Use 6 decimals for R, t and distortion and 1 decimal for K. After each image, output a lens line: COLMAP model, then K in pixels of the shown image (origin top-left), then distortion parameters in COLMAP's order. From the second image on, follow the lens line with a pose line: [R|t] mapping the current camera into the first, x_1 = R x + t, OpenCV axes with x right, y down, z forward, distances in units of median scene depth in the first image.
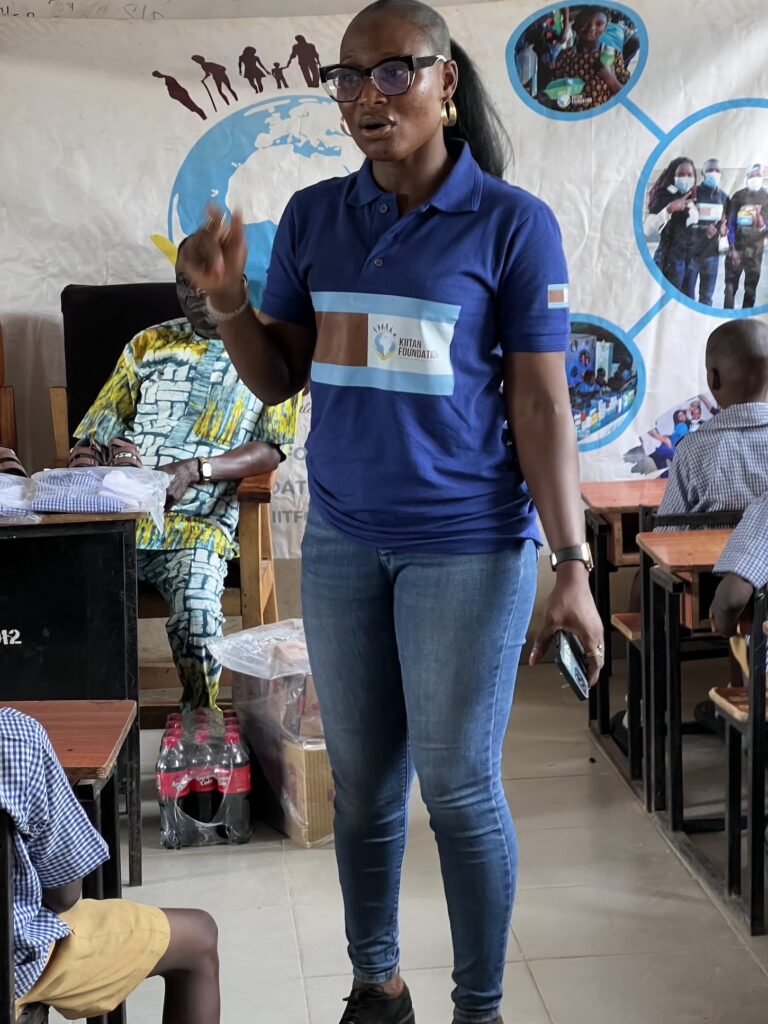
lens RADIAL K [[2251.4, 0, 380.1], [0, 2251.4, 508.3], [0, 0, 1]] dist [0.113757, 0.000000]
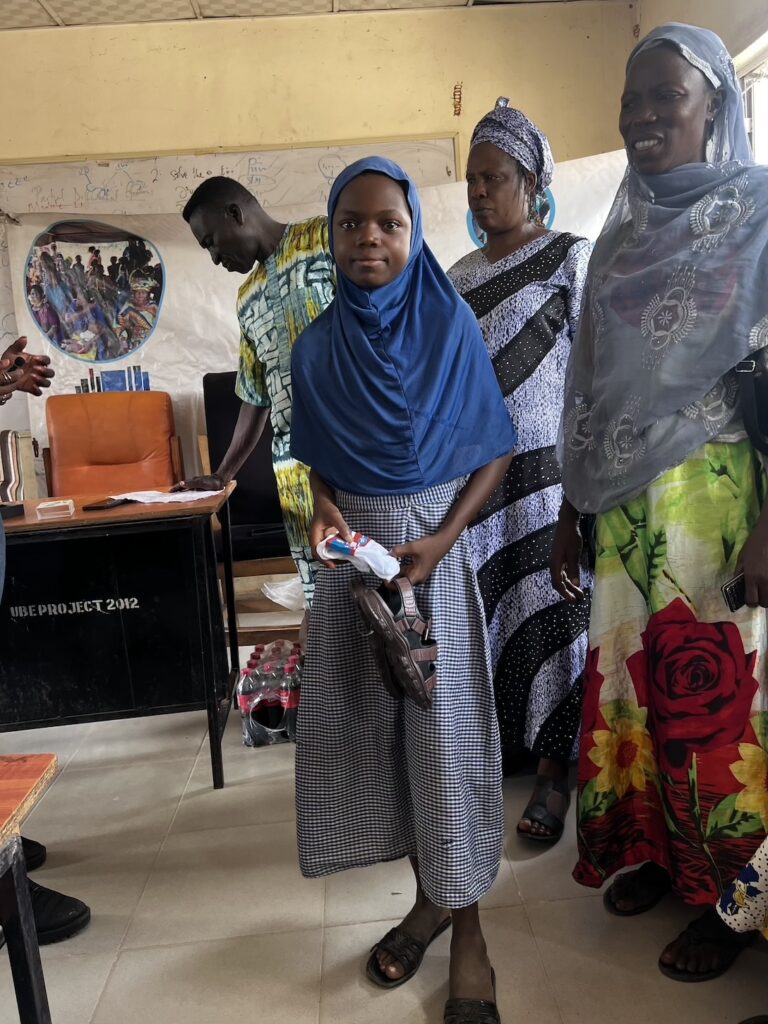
lens RADIAL K [[767.1, 0, 385.2], [0, 767.1, 507.3], [0, 0, 1]] dist [0.049734, -0.051478]
pose [[0.997701, -0.036745, -0.056945, 0.021252], [0.037275, 0.999271, 0.008278, -0.000262], [0.056599, -0.010381, 0.998343, 0.441790]]
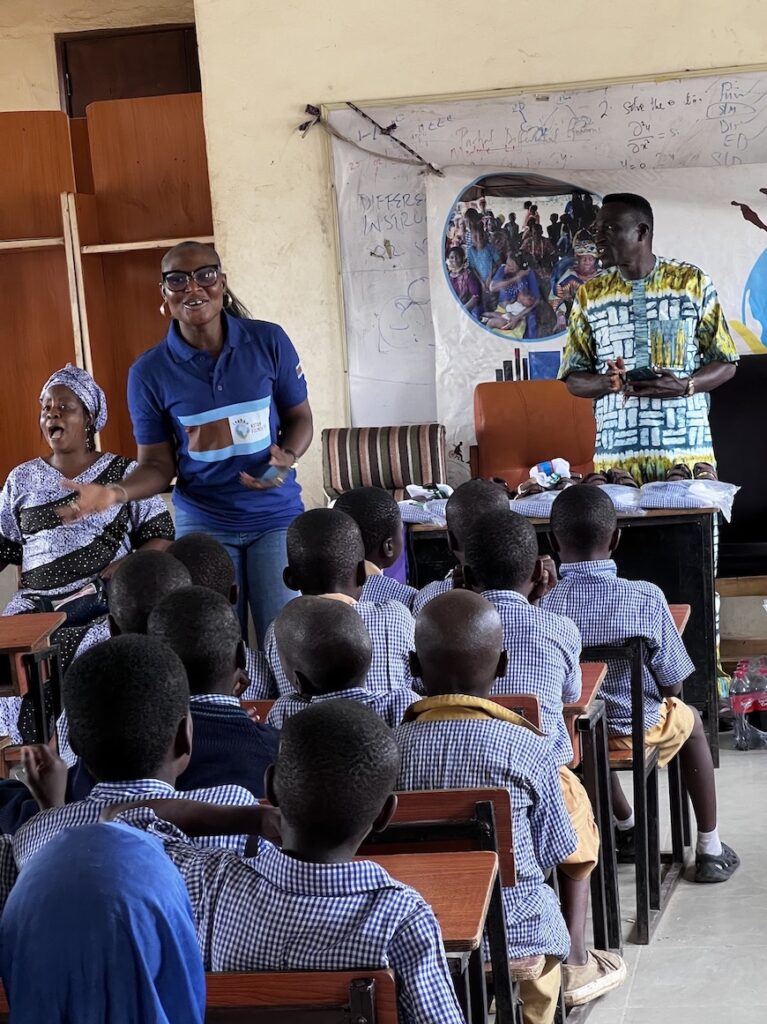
lens RADIAL K [[2251.4, 0, 360.2], [0, 2251.4, 531.9], [0, 0, 1]] dist [0.113757, 0.000000]
pose [[0.960071, -0.009646, -0.279590, 0.065685], [0.001903, 0.999607, -0.027952, 0.044784], [0.279750, 0.026304, 0.959712, -0.375675]]
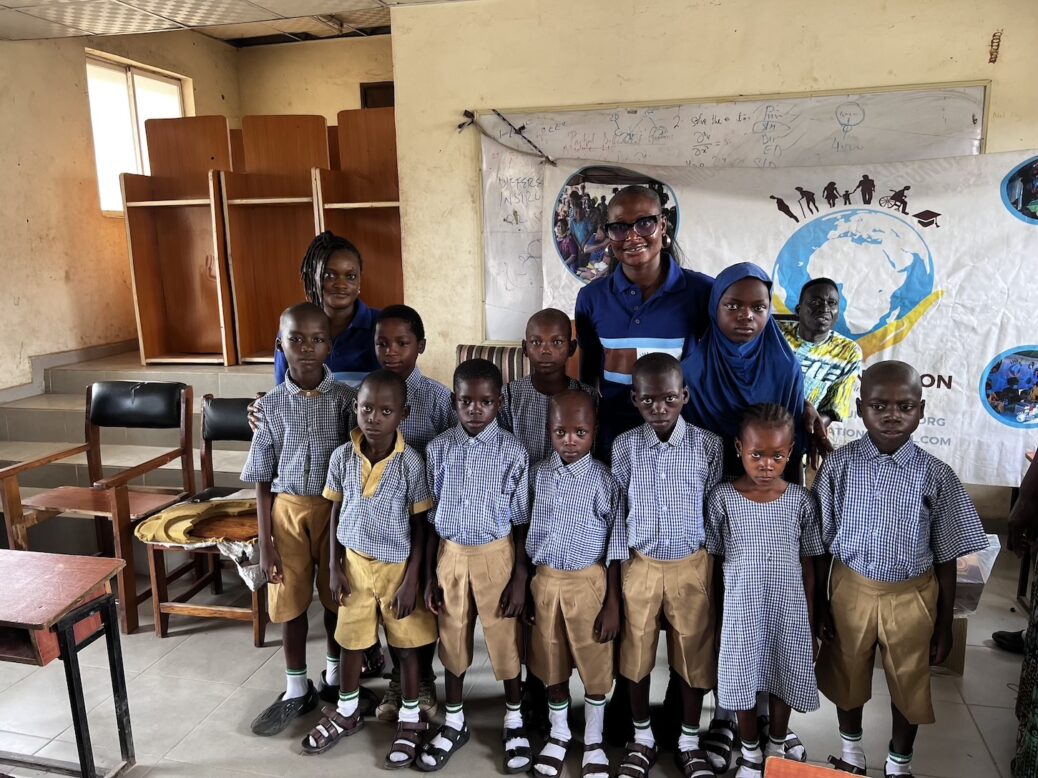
lens RADIAL K [[777.6, 0, 527.1], [0, 777.6, 384.0], [0, 0, 1]] dist [0.049734, -0.051478]
pose [[0.943725, 0.077845, -0.321439, -0.072809], [-0.060677, 0.996161, 0.063102, -0.073484], [0.325117, -0.040047, 0.944825, 0.354170]]
